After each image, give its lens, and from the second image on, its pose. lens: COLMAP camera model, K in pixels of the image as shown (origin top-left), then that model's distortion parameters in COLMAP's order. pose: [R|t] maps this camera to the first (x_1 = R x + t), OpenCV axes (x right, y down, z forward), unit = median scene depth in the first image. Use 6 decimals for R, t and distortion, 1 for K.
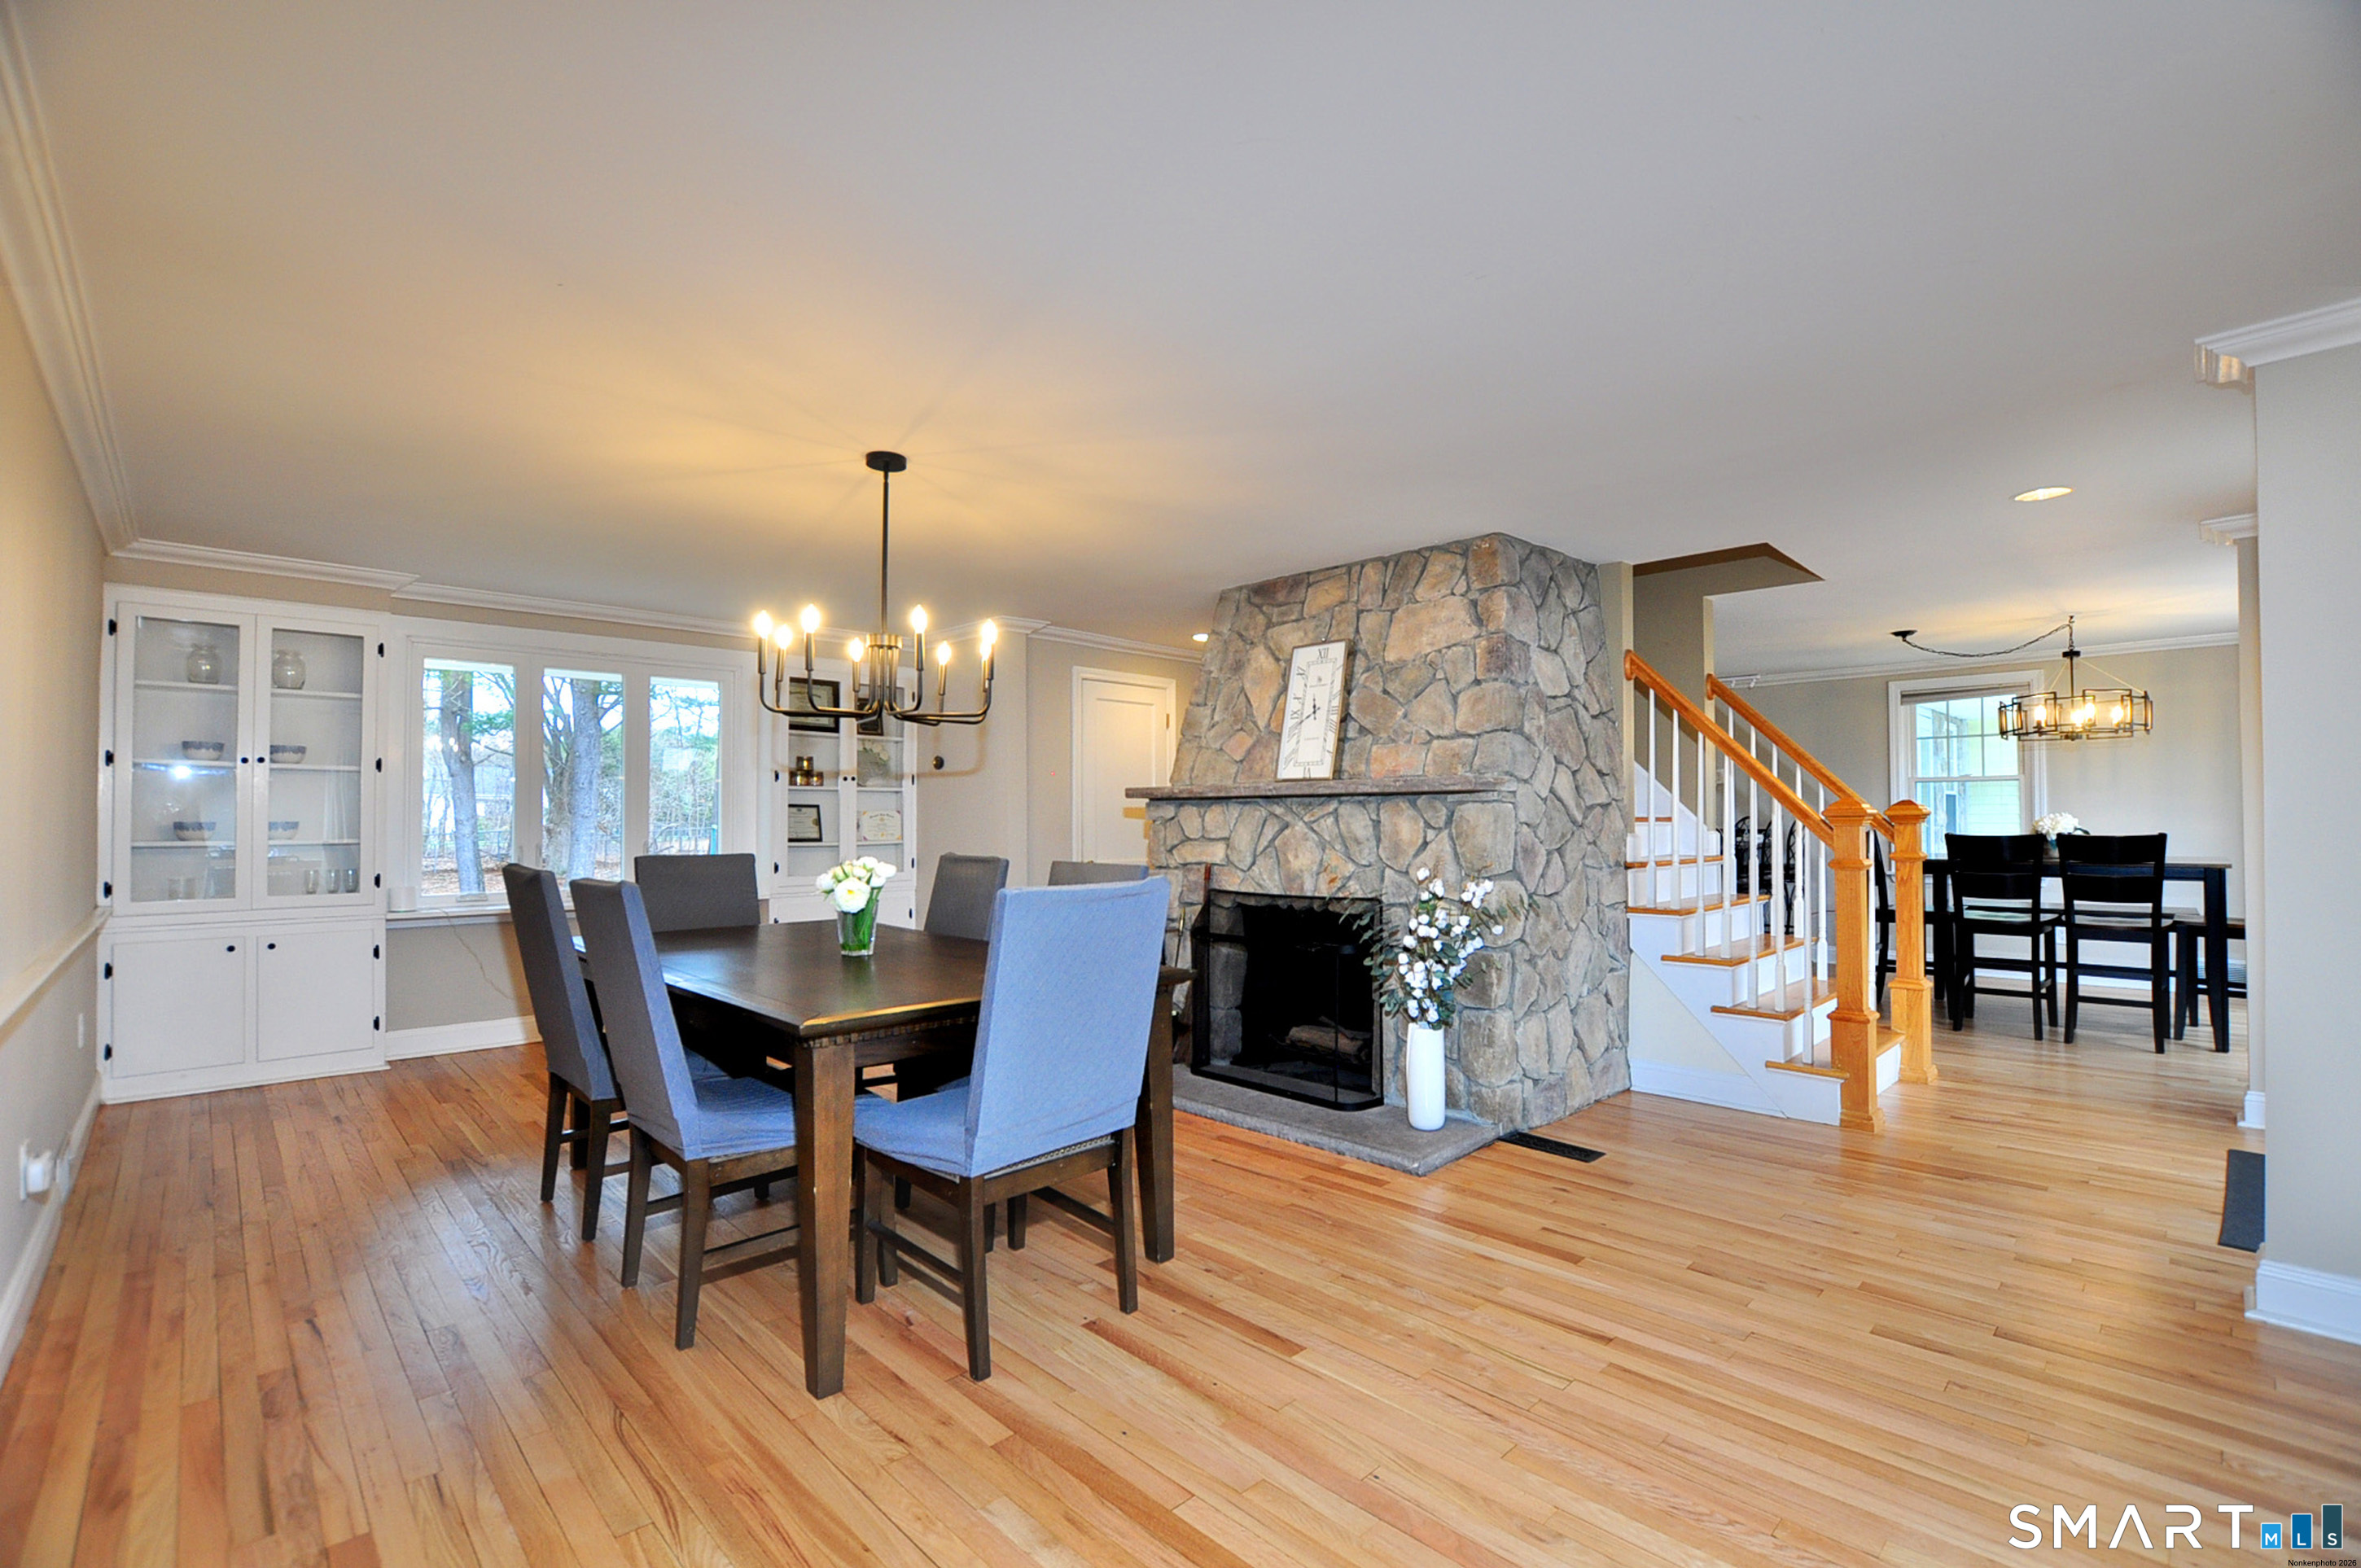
lens RADIAL K [[1046.1, 0, 1177.8], [0, 1046.1, 777.8], [0, 0, 1]] dist [-0.033016, 0.001930]
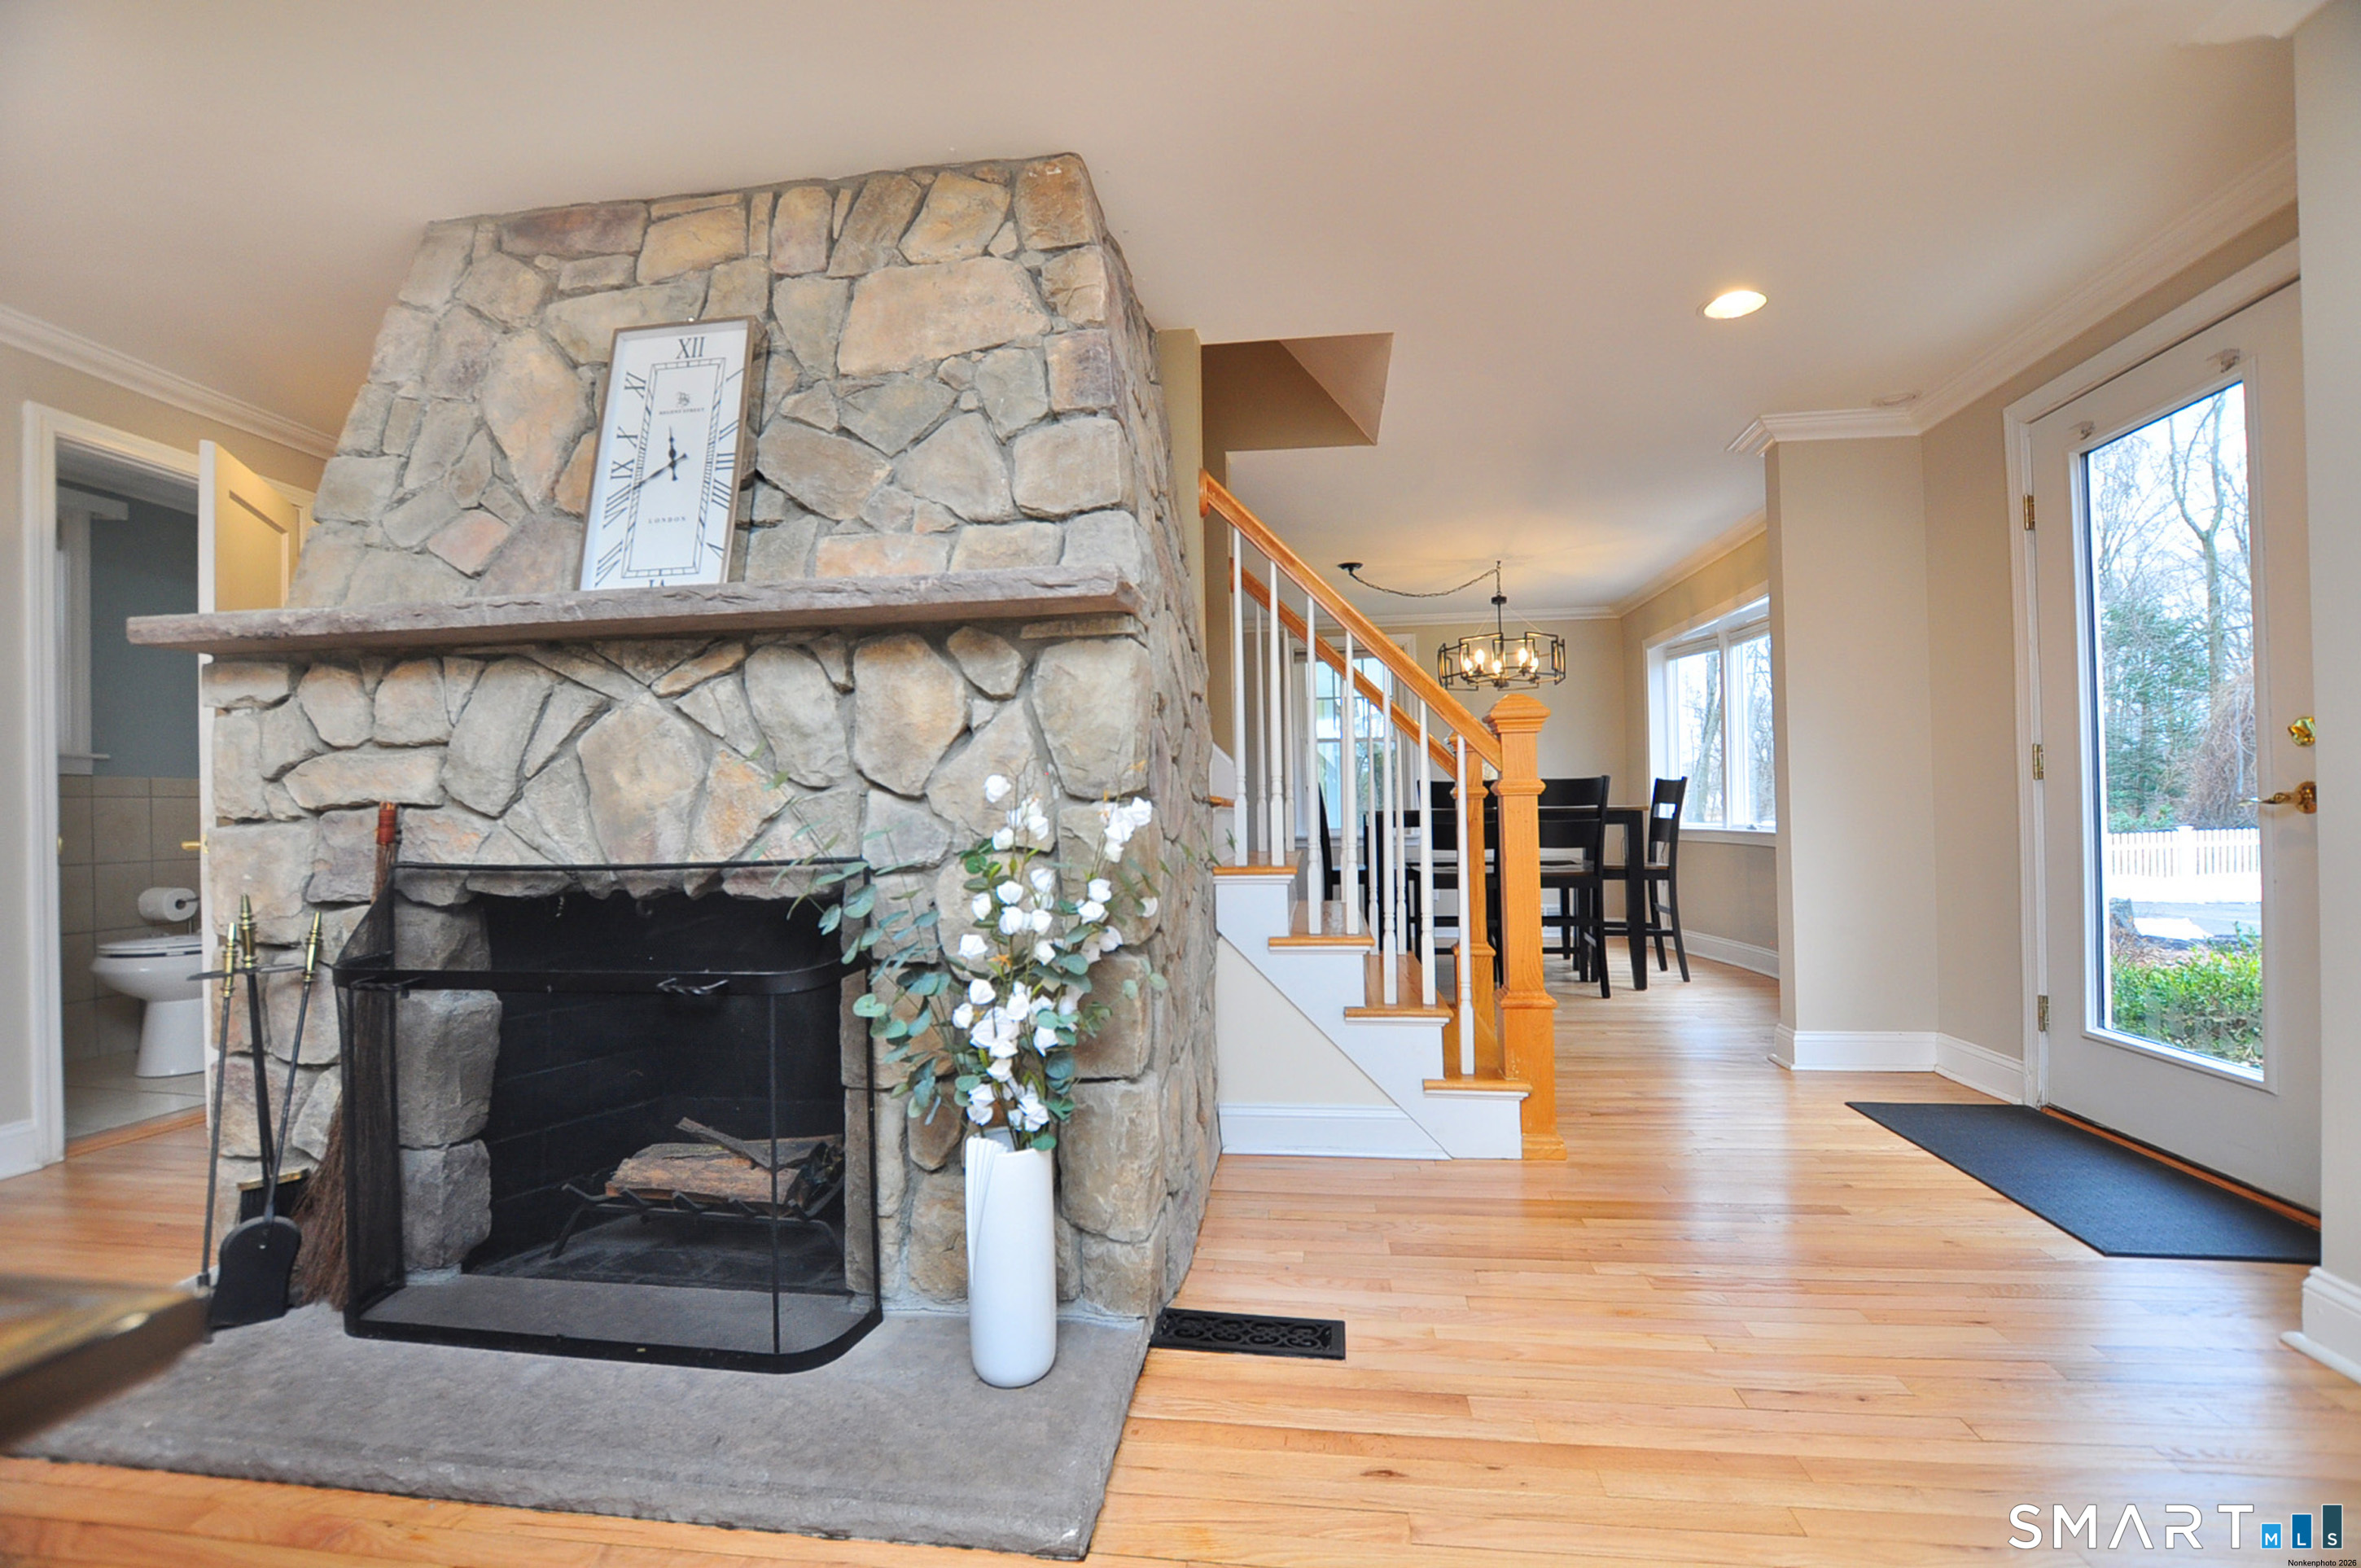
lens RADIAL K [[1046.1, 0, 1191.7], [0, 1046.1, 816.9], [0, 0, 1]] dist [-0.033016, 0.001930]
pose [[0.777021, -0.009600, 0.629402, 0.022432], [-0.014215, 0.999361, 0.032792, 0.074158], [-0.629314, -0.034427, 0.776388, 0.517688]]
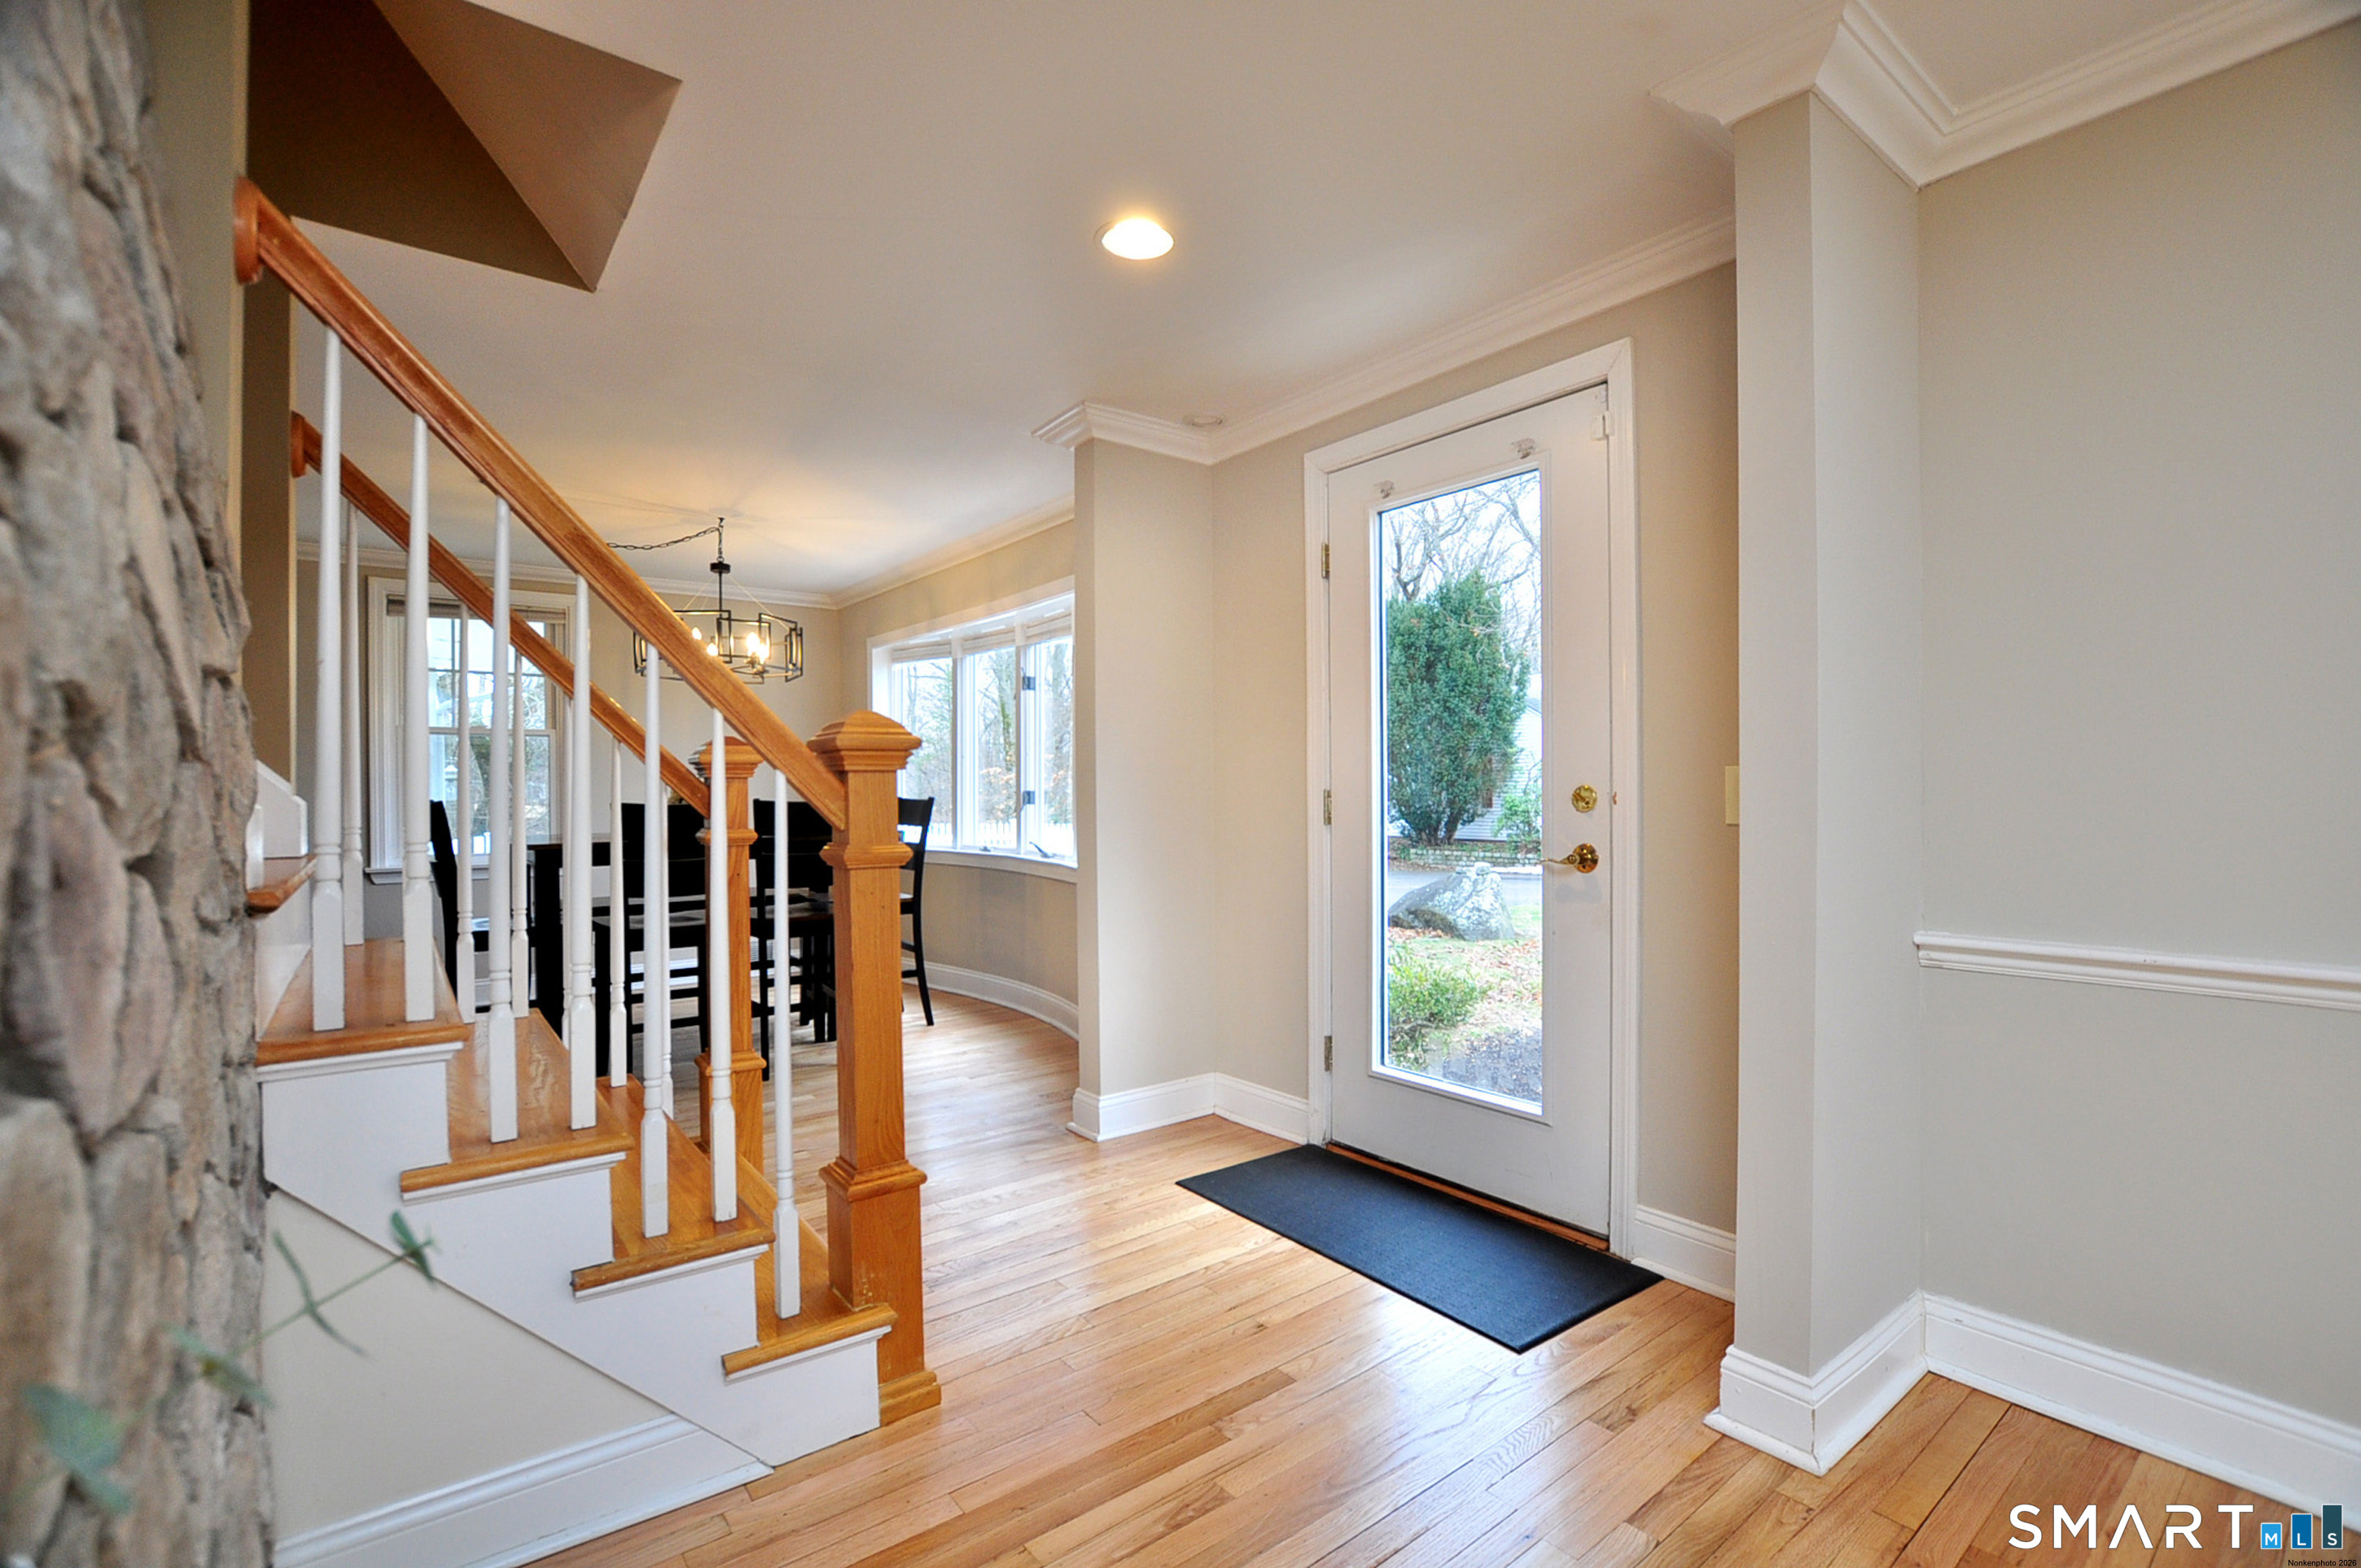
lens RADIAL K [[1046.1, 0, 1186.6], [0, 1046.1, 796.0], [0, 0, 1]] dist [-0.033016, 0.001930]
pose [[0.108046, 0.001268, 0.994145, 0.174994], [-0.036340, 0.999336, 0.002674, 0.045865], [-0.993482, -0.036416, 0.108020, 0.711917]]
